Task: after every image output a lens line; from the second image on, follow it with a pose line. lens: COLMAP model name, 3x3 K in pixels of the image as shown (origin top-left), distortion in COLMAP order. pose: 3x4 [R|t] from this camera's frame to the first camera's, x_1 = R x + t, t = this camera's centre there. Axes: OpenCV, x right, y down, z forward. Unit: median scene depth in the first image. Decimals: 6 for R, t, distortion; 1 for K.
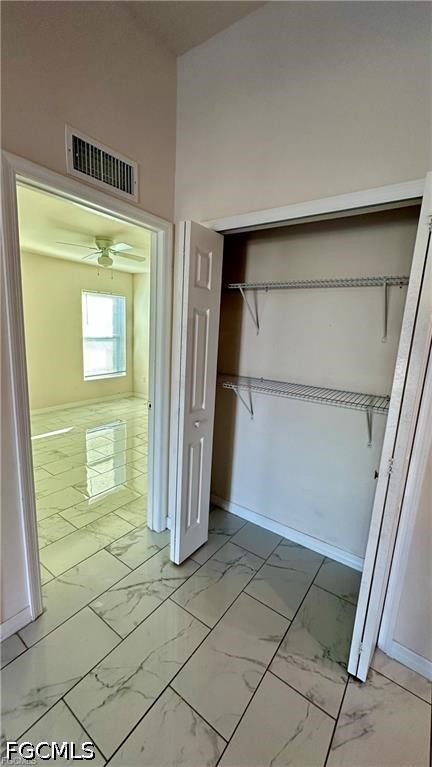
lens RADIAL K [[309.4, 0, 212.1], [0, 309.4, 384.9], [0, 0, 1]] dist [-0.009927, -0.000006]
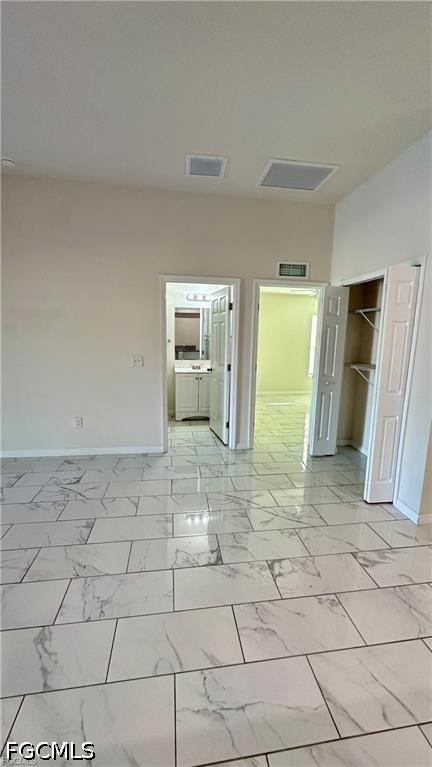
lens RADIAL K [[307.2, 0, 216.8], [0, 307.2, 383.9], [0, 0, 1]] dist [-0.004867, 0.000705]
pose [[0.699679, 0.080159, -0.709946, 0.866945], [-0.119569, 0.992809, -0.005743, 0.231013], [0.704380, 0.088906, 0.704233, -0.890586]]
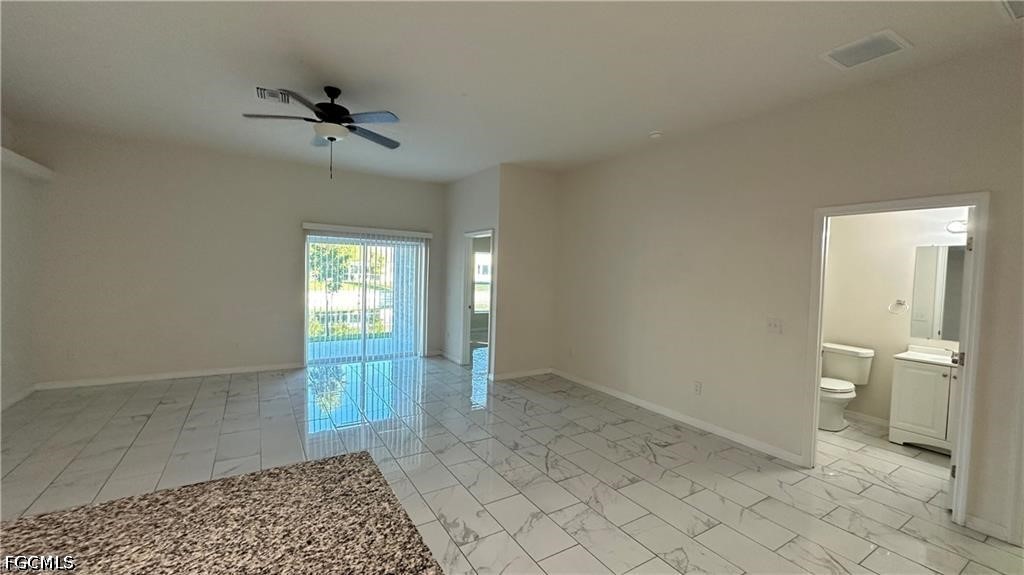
lens RADIAL K [[410.2, 0, 511.6], [0, 410.2, 286.9], [0, 0, 1]] dist [-0.004867, 0.000705]
pose [[-0.372403, -0.024821, -0.927739, 1.386445], [-0.221596, 0.973107, 0.062916, 0.111044], [0.901228, 0.229013, -0.367889, -0.319103]]
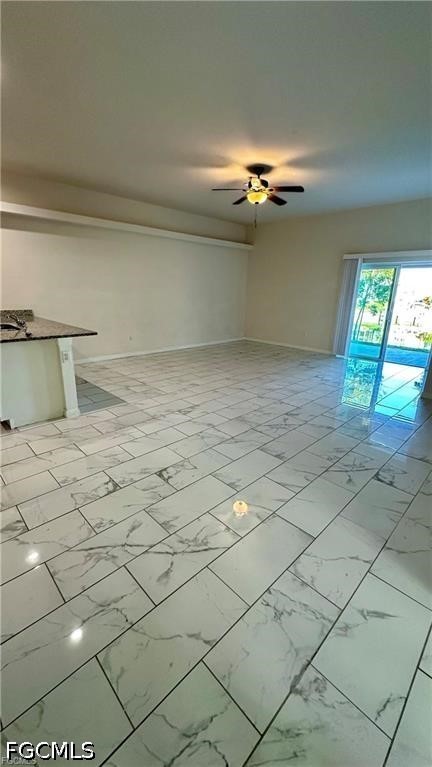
lens RADIAL K [[307.2, 0, 216.8], [0, 307.2, 383.9], [0, 0, 1]] dist [-0.004867, 0.000705]
pose [[-0.983132, -0.115640, 0.141698, -0.251925], [-0.035160, 0.879796, 0.474049, -0.132184], [-0.179485, 0.461071, -0.869022, 0.887861]]
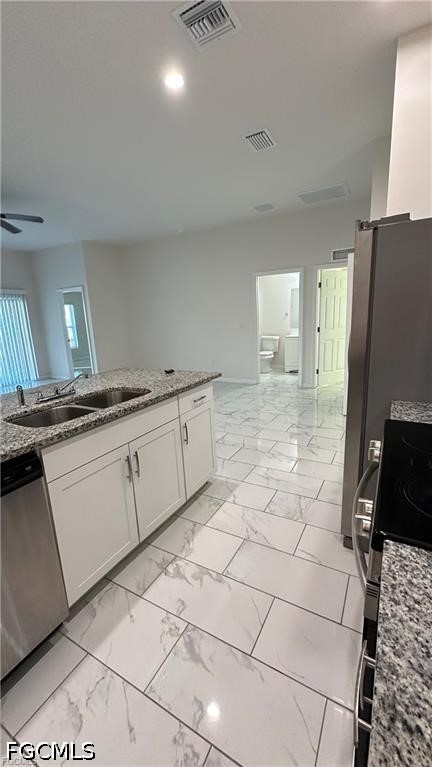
lens RADIAL K [[307.2, 0, 216.8], [0, 307.2, 383.9], [0, 0, 1]] dist [-0.004867, 0.000705]
pose [[0.109369, 0.162300, -0.980662, 2.434360], [-0.138701, 0.979420, 0.146626, 0.289797], [0.984277, 0.119983, 0.129629, -0.488177]]
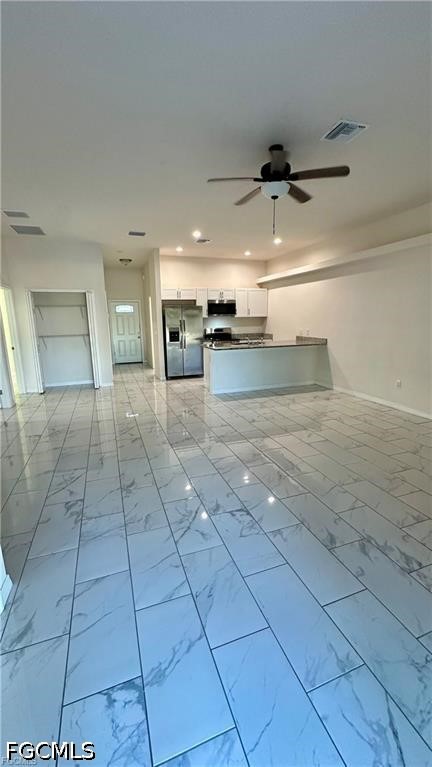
lens RADIAL K [[306.1, 0, 216.1], [0, 306.1, 386.5], [0, 0, 1]] dist [-0.001697, 0.000028]
pose [[0.563119, -0.233222, 0.792783, -1.739162], [0.194642, 0.969791, 0.147039, 0.425223], [-0.803126, 0.071509, 0.591502, -2.556749]]
